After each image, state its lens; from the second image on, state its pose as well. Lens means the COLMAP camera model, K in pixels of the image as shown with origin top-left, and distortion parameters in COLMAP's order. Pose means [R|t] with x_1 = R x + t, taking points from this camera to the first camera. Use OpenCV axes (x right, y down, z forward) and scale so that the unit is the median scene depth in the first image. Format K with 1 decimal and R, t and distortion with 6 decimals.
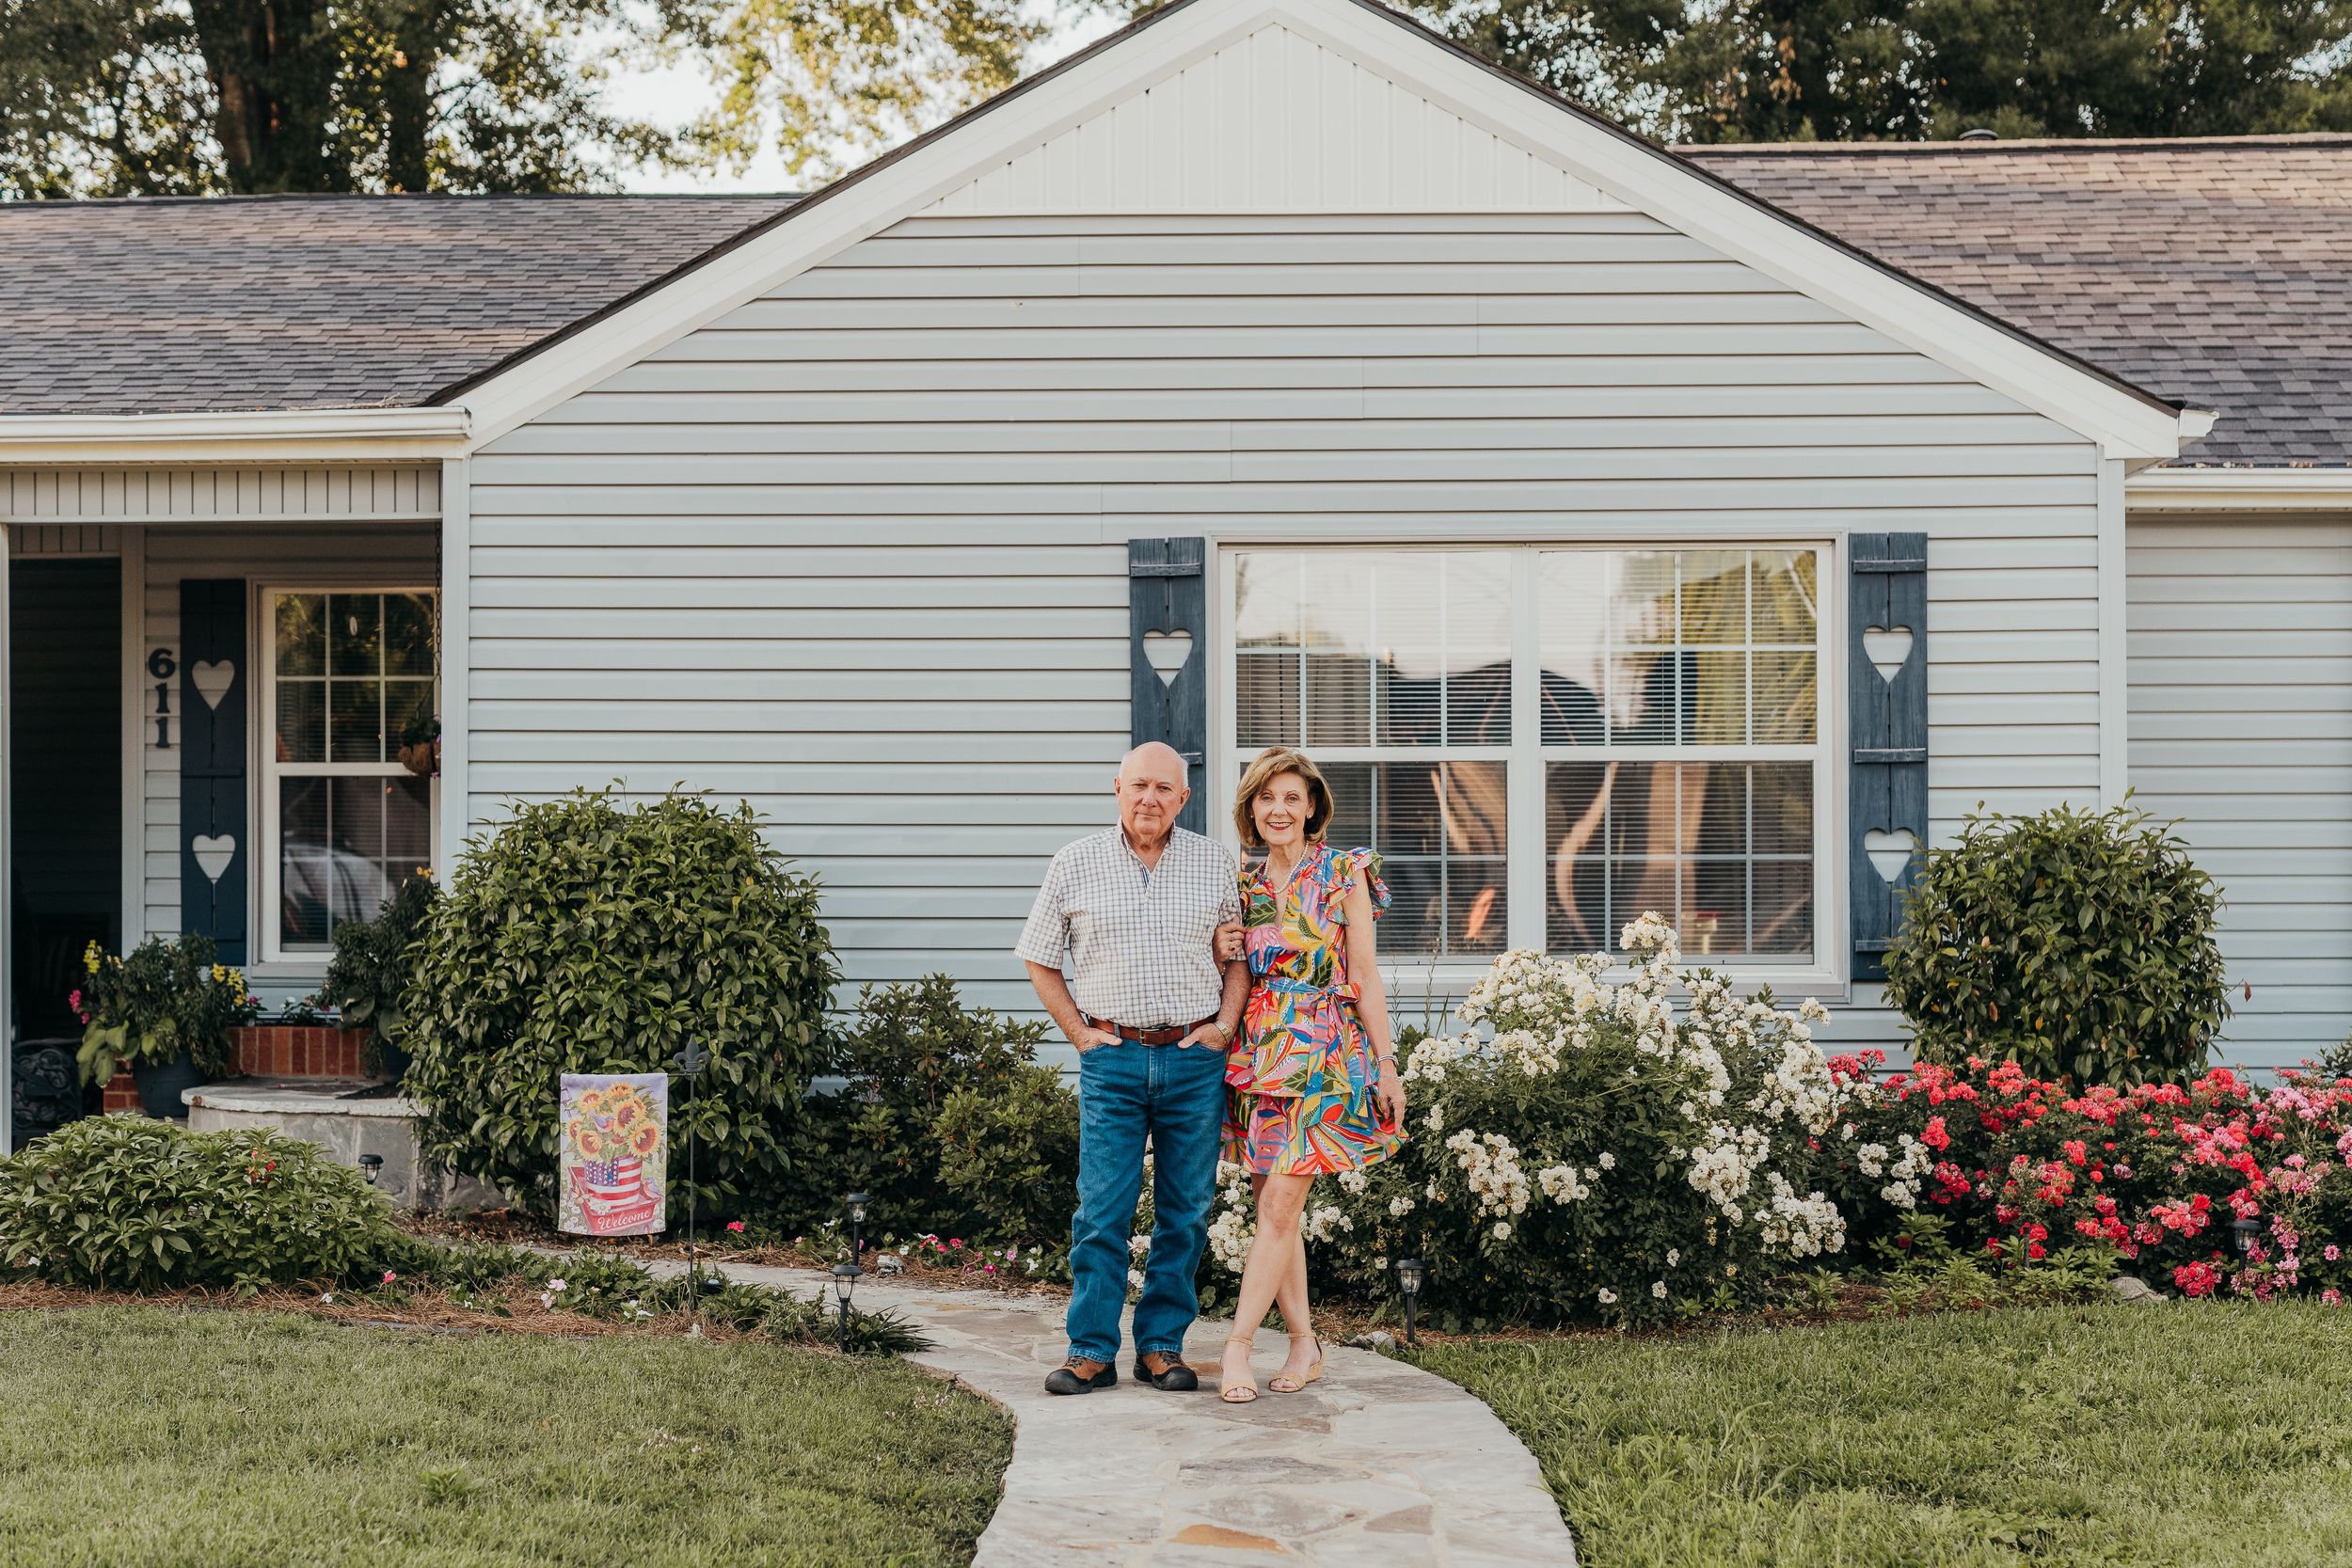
lens RADIAL K [[3382.5, 0, 1176.0], [0, 3382.5, 784.0], [0, 0, 1]] dist [-0.000809, -0.000138]
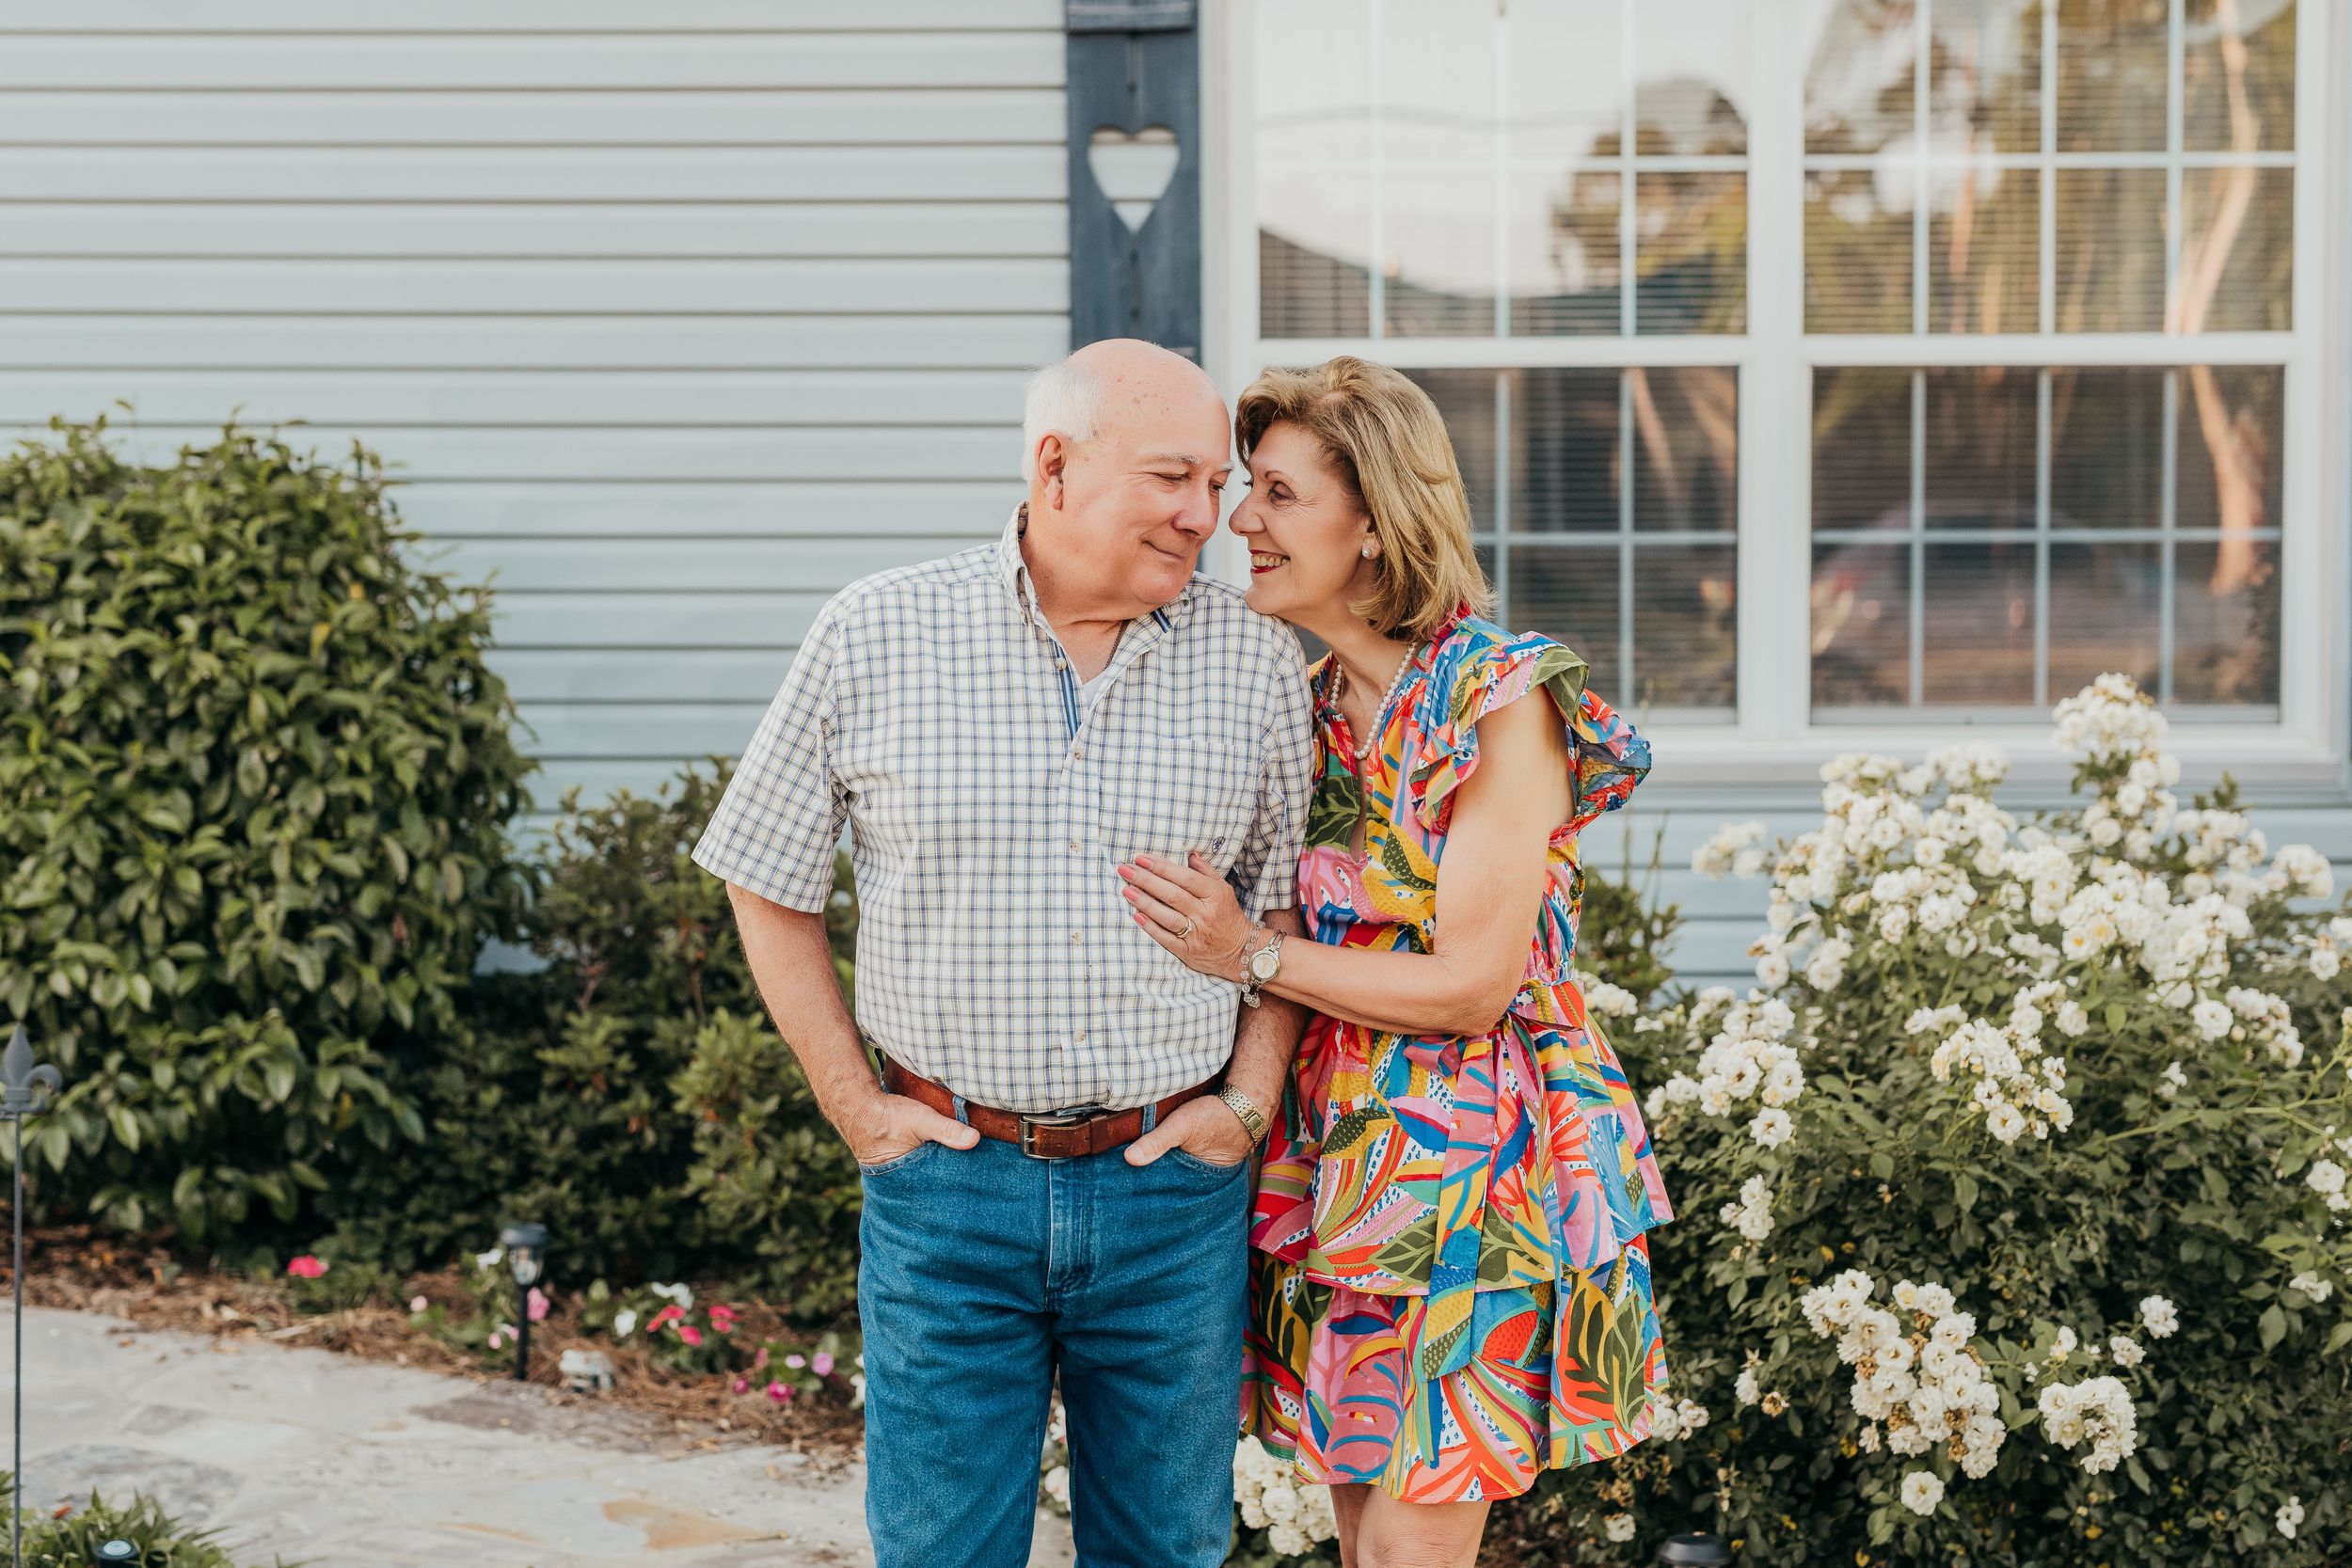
lens RADIAL K [[3403.5, 0, 1182.4], [0, 3403.5, 664.2], [0, 0, 1]] dist [0.014888, -0.017012]
pose [[0.999951, -0.002488, 0.009599, -0.000063], [0.001641, 0.996189, 0.087209, -0.007033], [-0.009780, -0.087189, 0.996144, 0.472512]]
